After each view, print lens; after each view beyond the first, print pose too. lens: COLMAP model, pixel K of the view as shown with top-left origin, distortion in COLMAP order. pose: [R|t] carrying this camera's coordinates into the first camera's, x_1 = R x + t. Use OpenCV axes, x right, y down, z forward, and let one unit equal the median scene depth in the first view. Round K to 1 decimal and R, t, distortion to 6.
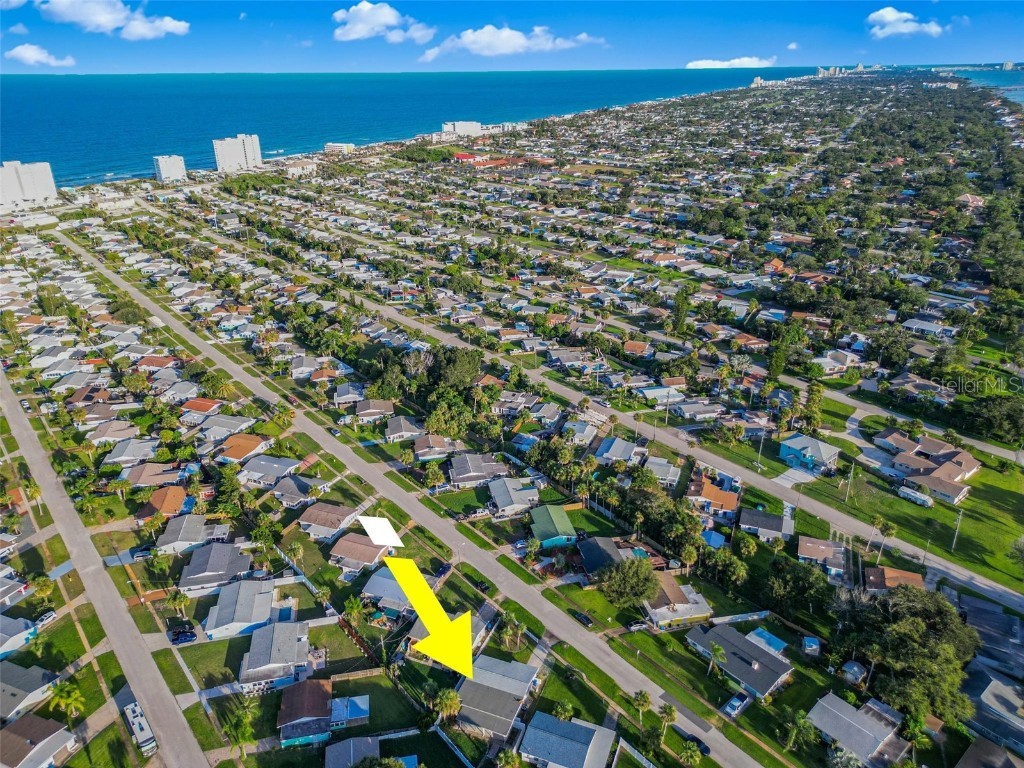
lens RADIAL K [[715.8, 0, 512.0], [0, 715.8, 384.0], [0, 0, 1]] dist [0.083231, -0.100767]
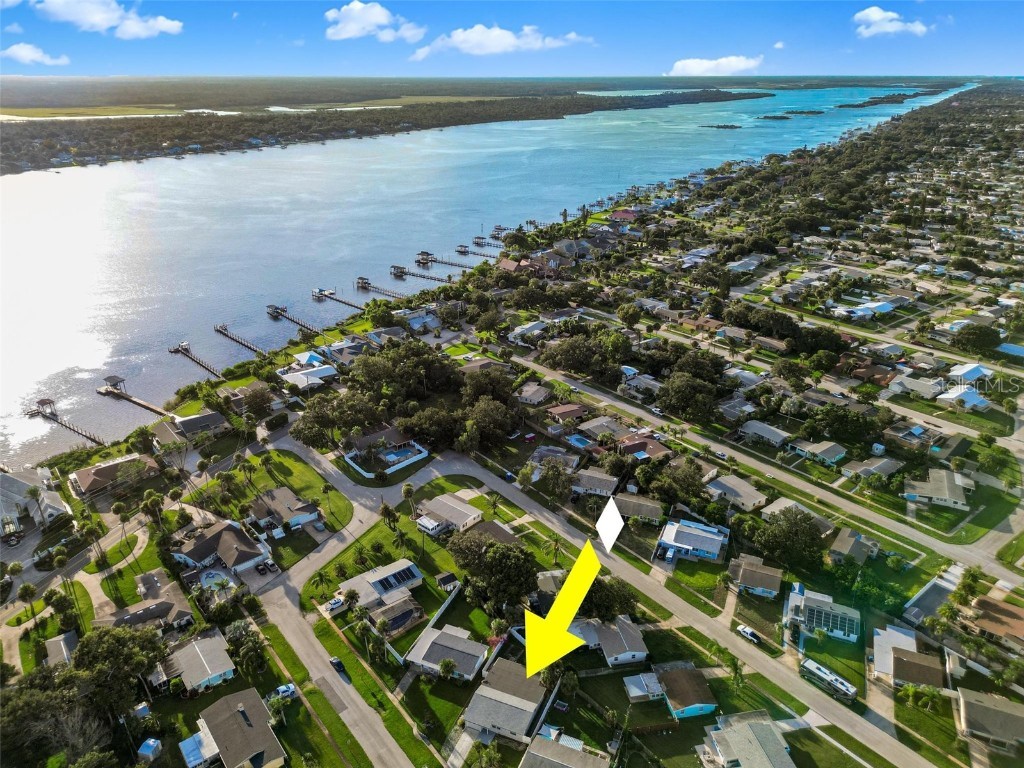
lens RADIAL K [[716.8, 0, 512.0], [0, 716.8, 384.0], [0, 0, 1]] dist [0.066062, -0.068197]
pose [[-0.999440, -0.007503, 0.032613, -0.031112], [0.018357, 0.691925, 0.721736, -0.329700], [-0.027981, 0.721931, -0.691400, 0.735218]]
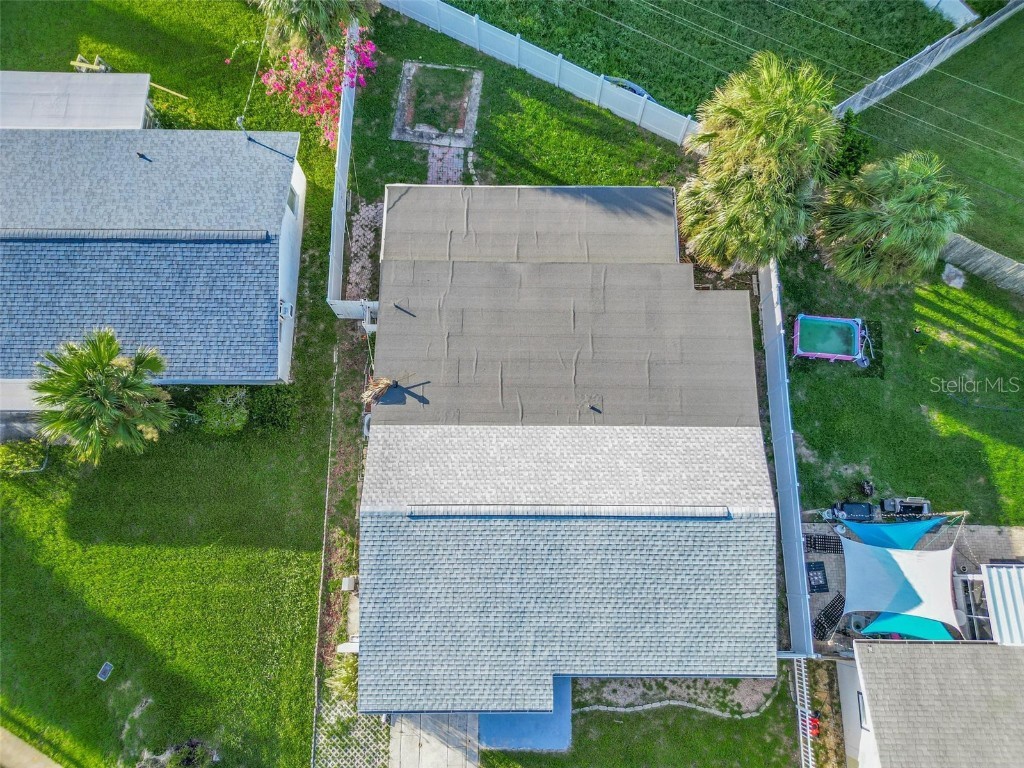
lens RADIAL K [[717.4, 0, 512.0], [0, 717.4, 384.0], [0, 0, 1]] dist [0.048507, -0.042263]
pose [[-0.930802, 0.355407, -0.085402, -0.001250], [-0.141653, -0.135348, 0.980620, 0.138930], [0.336960, 0.924861, 0.176326, 0.506709]]
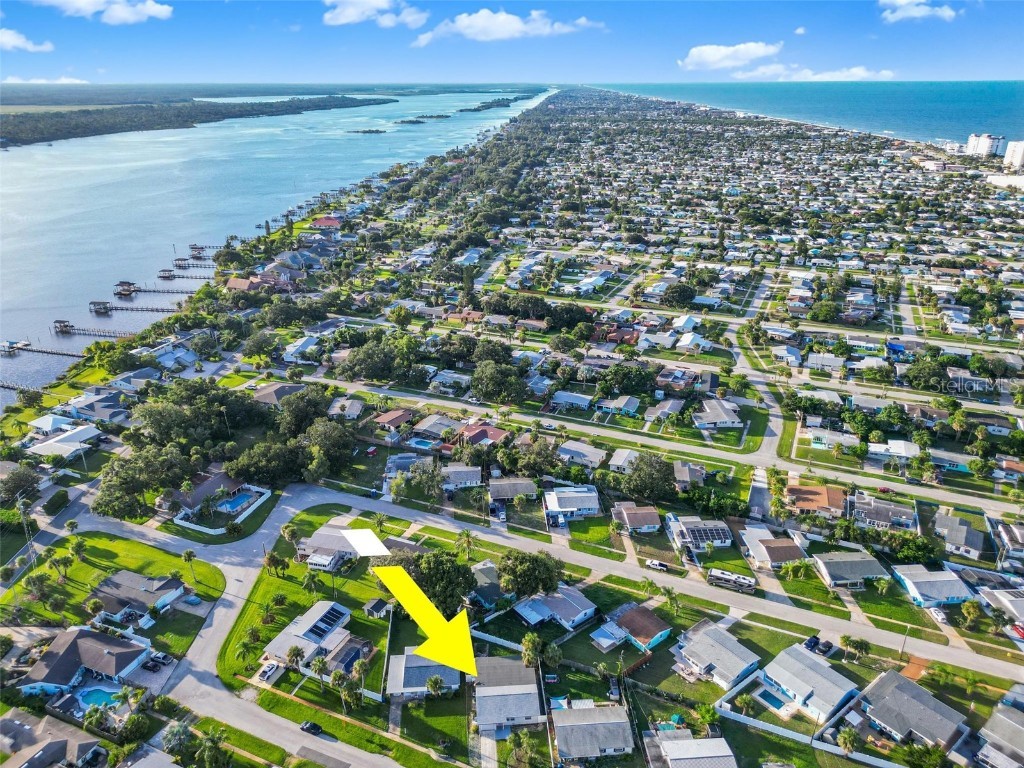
lens RADIAL K [[715.8, 0, 512.0], [0, 715.8, 384.0], [0, 0, 1]] dist [0.083231, -0.100767]
pose [[-0.901659, 0.177097, -0.394523, 0.159978], [-0.159977, 0.710984, 0.684769, -0.320360], [0.401770, 0.680542, -0.612734, 0.711873]]
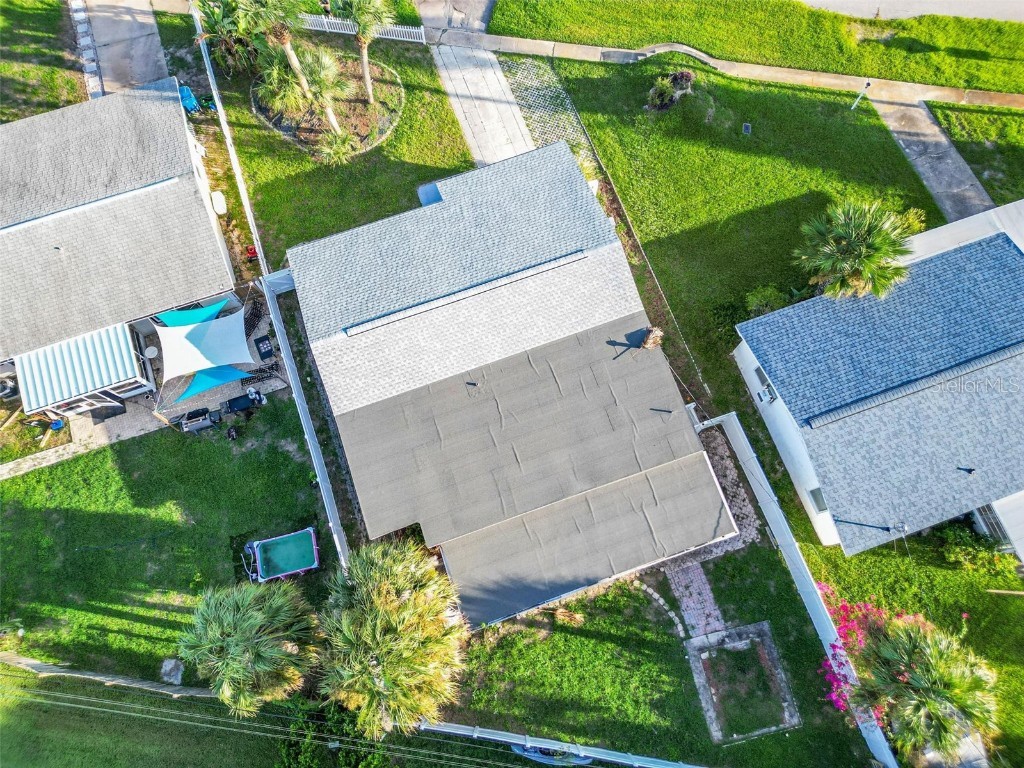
lens RADIAL K [[716.8, 0, 512.0], [0, 716.8, 384.0], [0, 0, 1]] dist [0.066062, -0.068197]
pose [[0.748827, -0.635256, 0.188968, -0.032021], [0.268324, 0.551291, 0.789988, 0.143630], [-0.606020, -0.540859, 0.583276, 0.465599]]
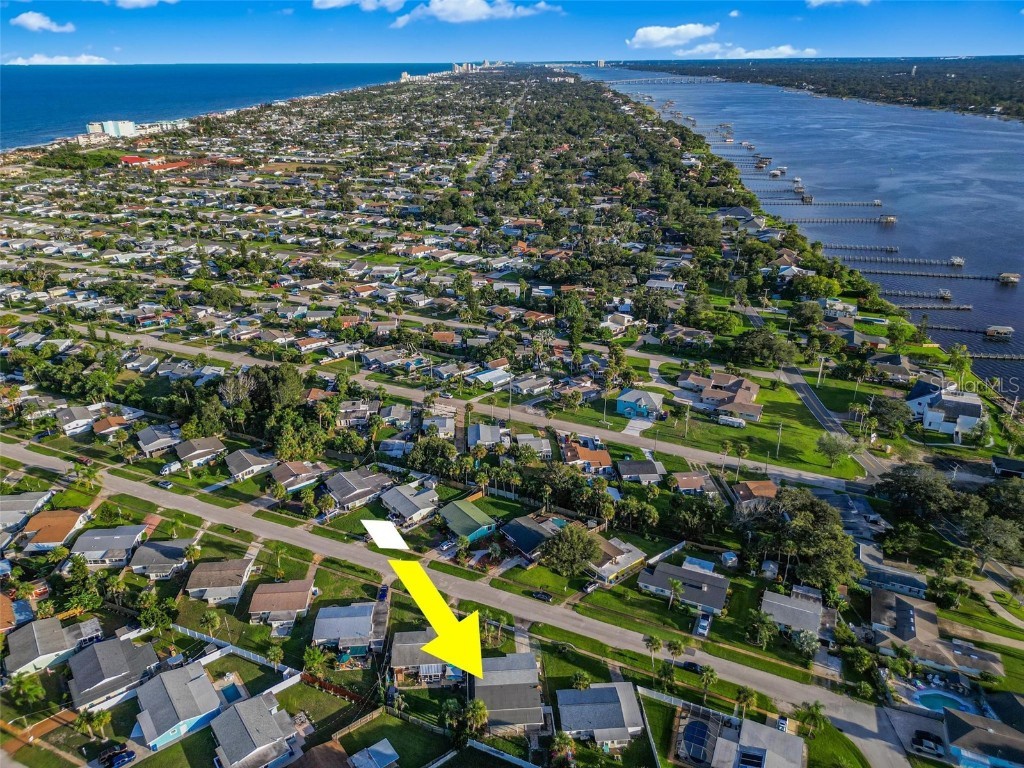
lens RADIAL K [[715.8, 0, 512.0], [0, 715.8, 384.0], [0, 0, 1]] dist [0.083231, -0.100767]
pose [[0.901043, -0.175027, 0.396847, -0.179719], [0.172626, 0.984088, 0.042080, -0.014239], [-0.397897, 0.030590, 0.916920, 0.038456]]
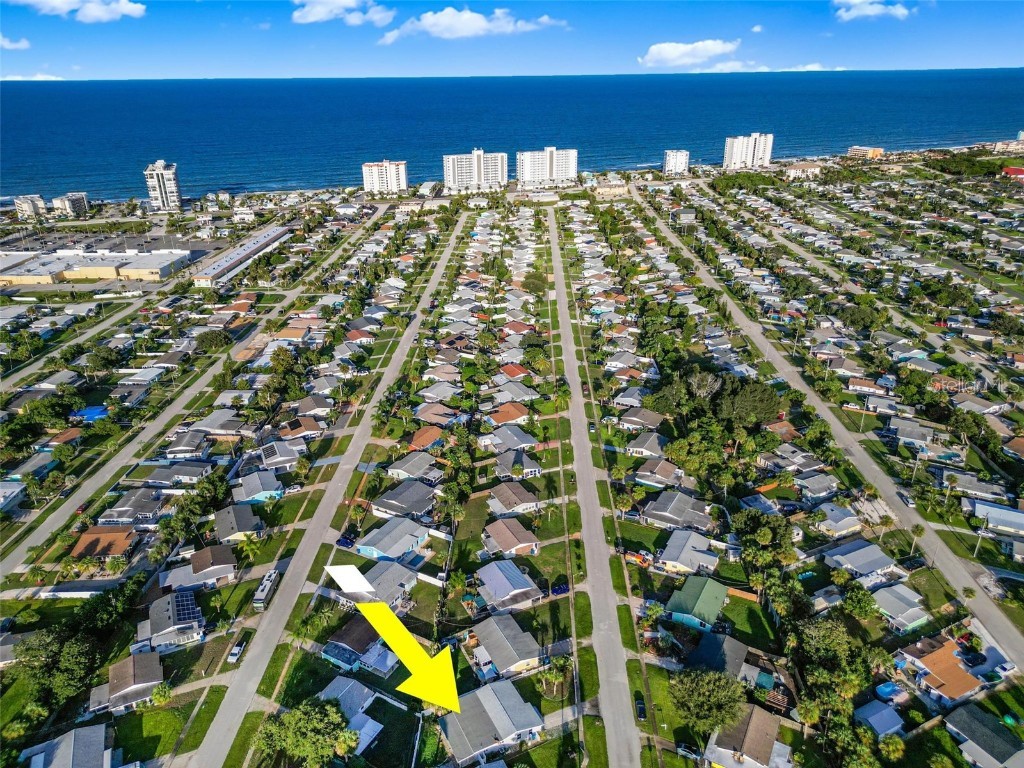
lens RADIAL K [[715.8, 0, 512.0], [0, 715.8, 384.0], [0, 0, 1]] dist [0.083231, -0.100767]
pose [[0.748833, 0.263414, -0.608163, 0.247601], [-0.261839, 0.960558, 0.093643, -0.053451], [0.608843, 0.089118, 0.788269, 0.116129]]
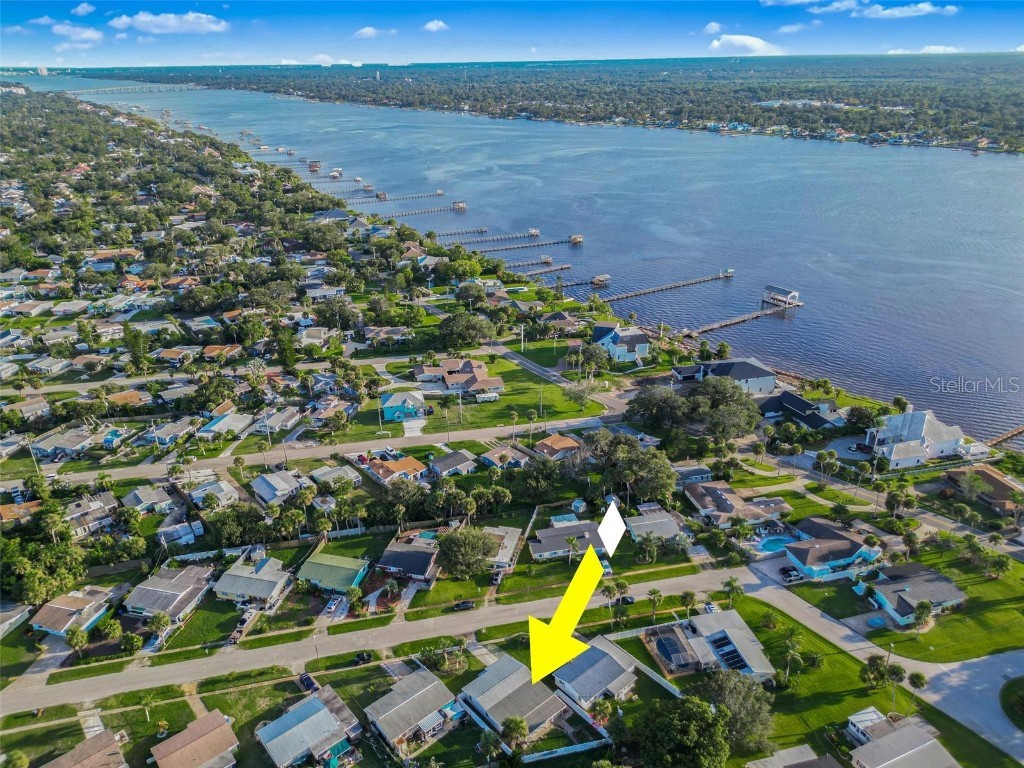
lens RADIAL K [[716.8, 0, 512.0], [0, 716.8, 384.0], [0, 0, 1]] dist [0.066062, -0.068197]
pose [[0.453789, -0.362934, 0.813852, -0.354181], [0.367290, 0.908293, 0.200256, -0.082882], [-0.811895, 0.208045, 0.545475, 0.198613]]
